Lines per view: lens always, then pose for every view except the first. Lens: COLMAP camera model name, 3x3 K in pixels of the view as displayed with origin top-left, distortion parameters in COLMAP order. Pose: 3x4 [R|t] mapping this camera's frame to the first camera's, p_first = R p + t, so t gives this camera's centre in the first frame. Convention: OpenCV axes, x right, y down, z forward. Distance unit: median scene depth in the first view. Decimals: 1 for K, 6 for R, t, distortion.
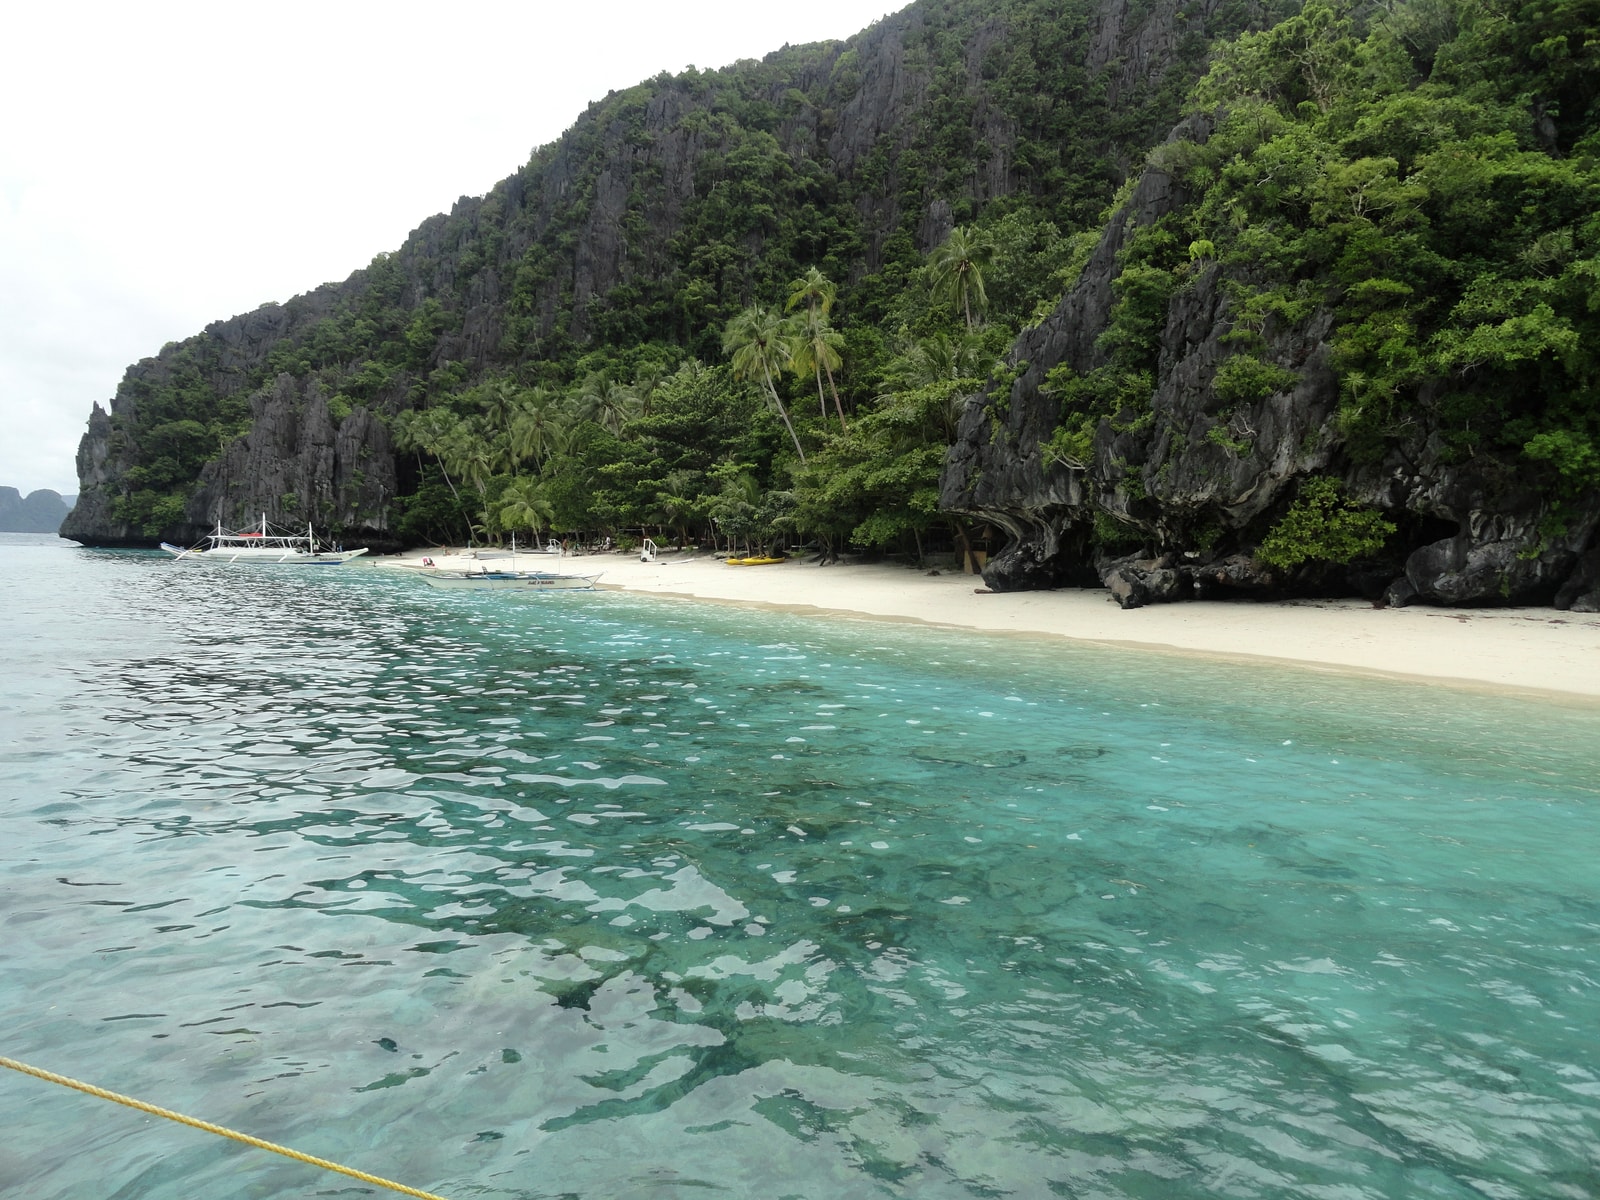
lens RADIAL K [[1110.5, 0, 800.0], [0, 1110.5, 600.0], [0, 0, 1]] dist [0.007179, 0.004203]
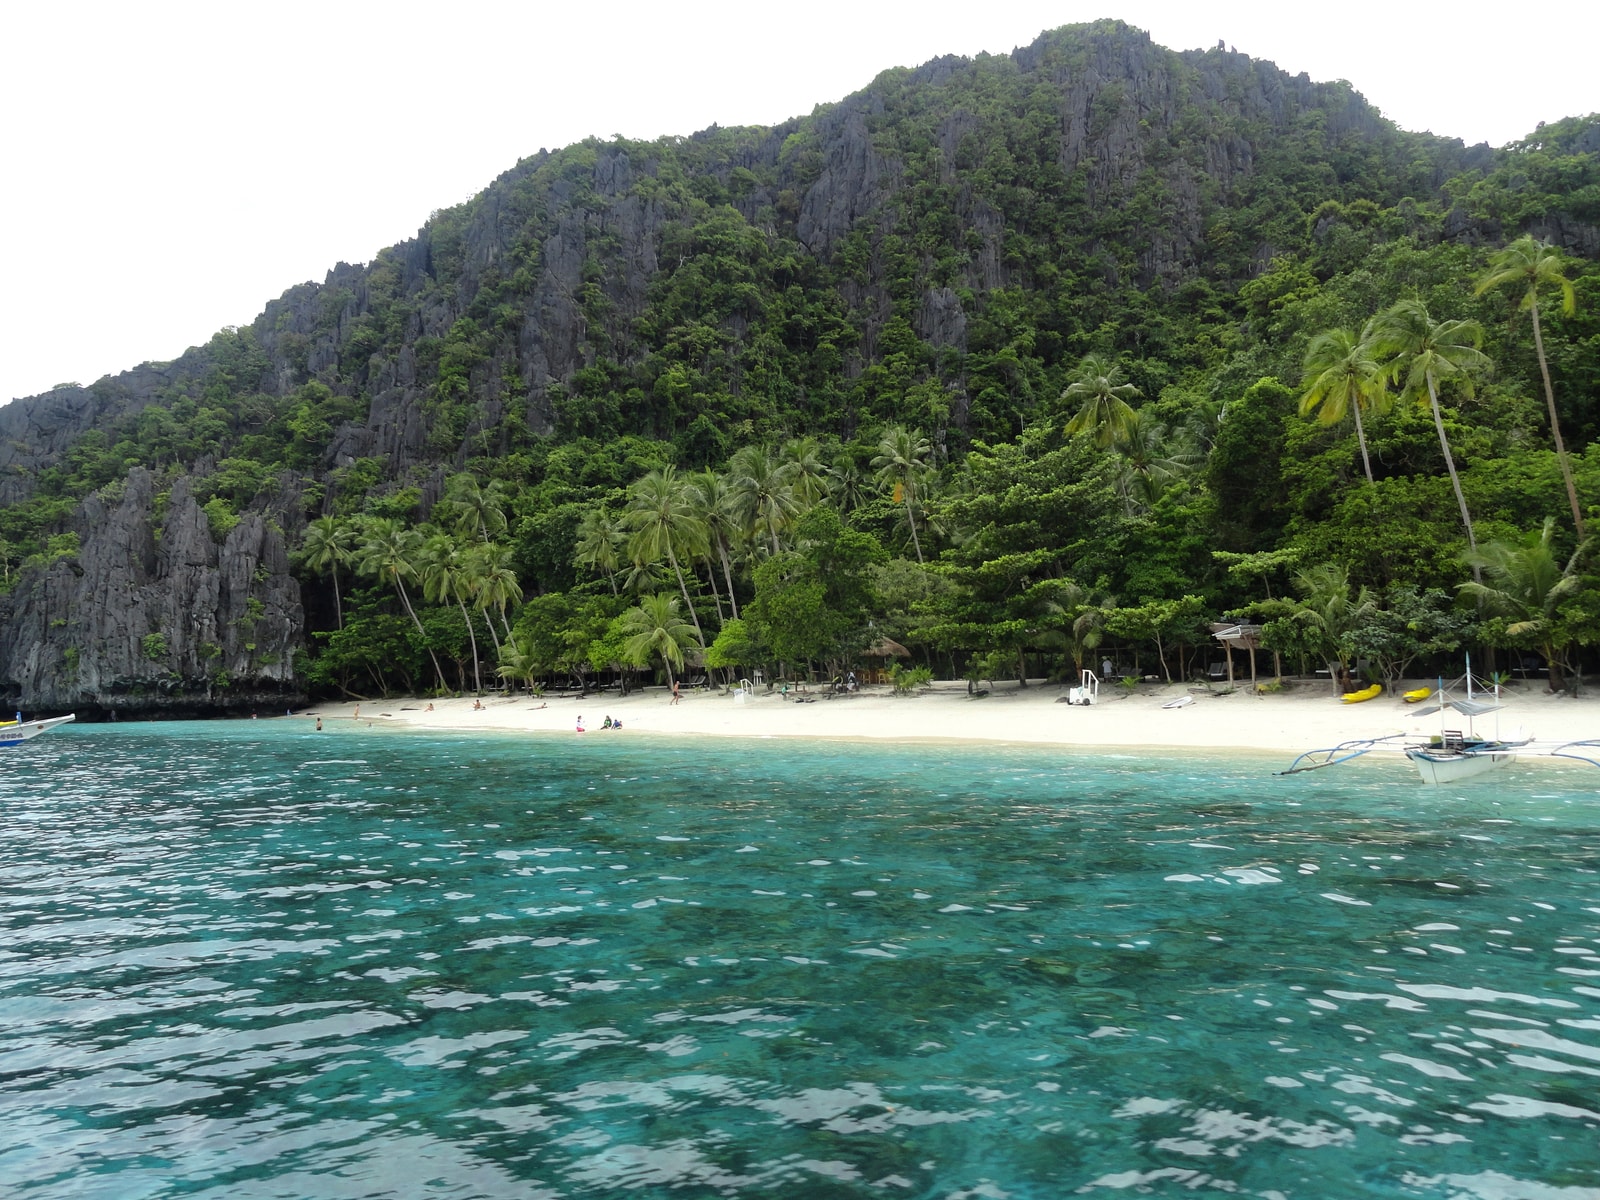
lens RADIAL K [[1102.3, 0, 800.0], [0, 1102.3, 600.0], [0, 0, 1]] dist [0.003237, 0.003820]
pose [[0.965783, -0.022600, 0.258363, -0.220967], [0.053024, 0.992360, -0.111404, -0.015861], [-0.253872, 0.121291, 0.959603, 0.203285]]
